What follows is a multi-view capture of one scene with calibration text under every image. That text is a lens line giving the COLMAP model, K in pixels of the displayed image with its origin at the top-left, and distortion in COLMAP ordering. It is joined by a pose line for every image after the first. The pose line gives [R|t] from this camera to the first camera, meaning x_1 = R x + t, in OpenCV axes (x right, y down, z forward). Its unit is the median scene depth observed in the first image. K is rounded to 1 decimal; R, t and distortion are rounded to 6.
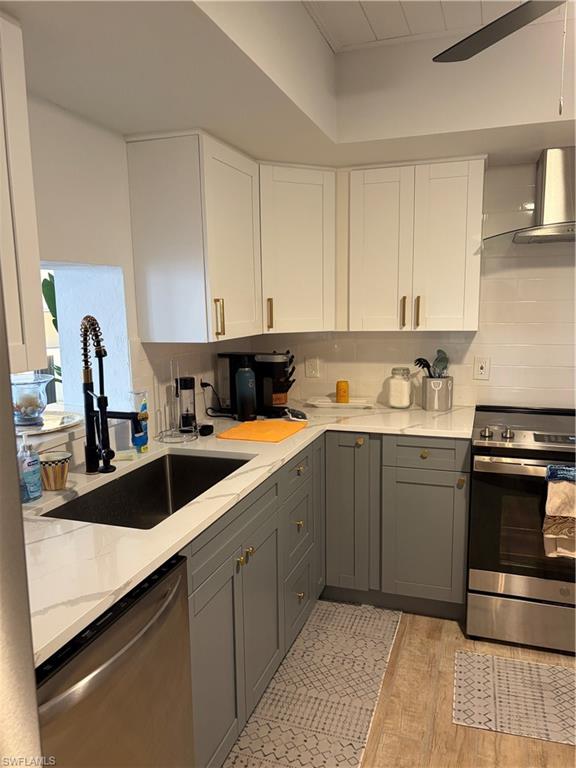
lens RADIAL K [[580.3, 0, 296.7], [0, 580.3, 387.6], [0, 0, 1]] dist [0.042817, -0.045106]
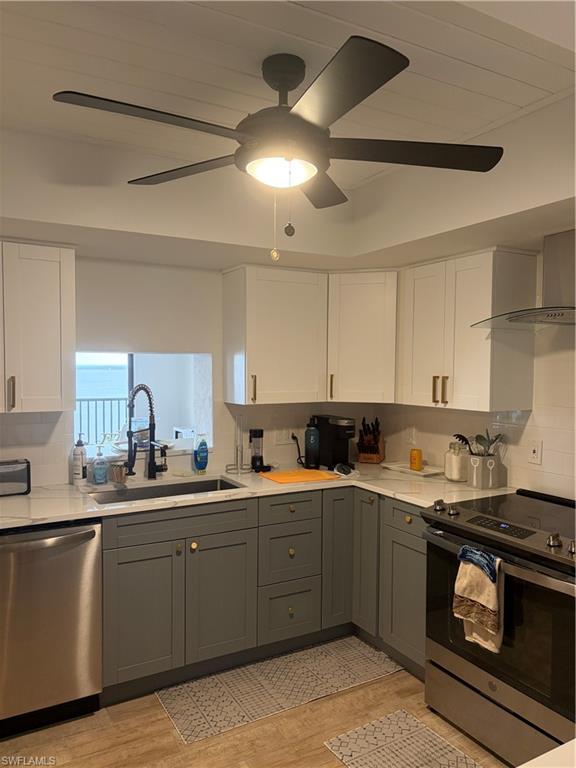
lens RADIAL K [[580.3, 0, 286.6], [0, 580.3, 384.6], [0, 0, 1]] dist [0.042817, -0.045106]
pose [[0.747419, 0.041052, -0.663083, 0.849308], [-0.113488, 0.991308, -0.066550, -0.042504], [0.654588, 0.124993, 0.745581, -0.004762]]
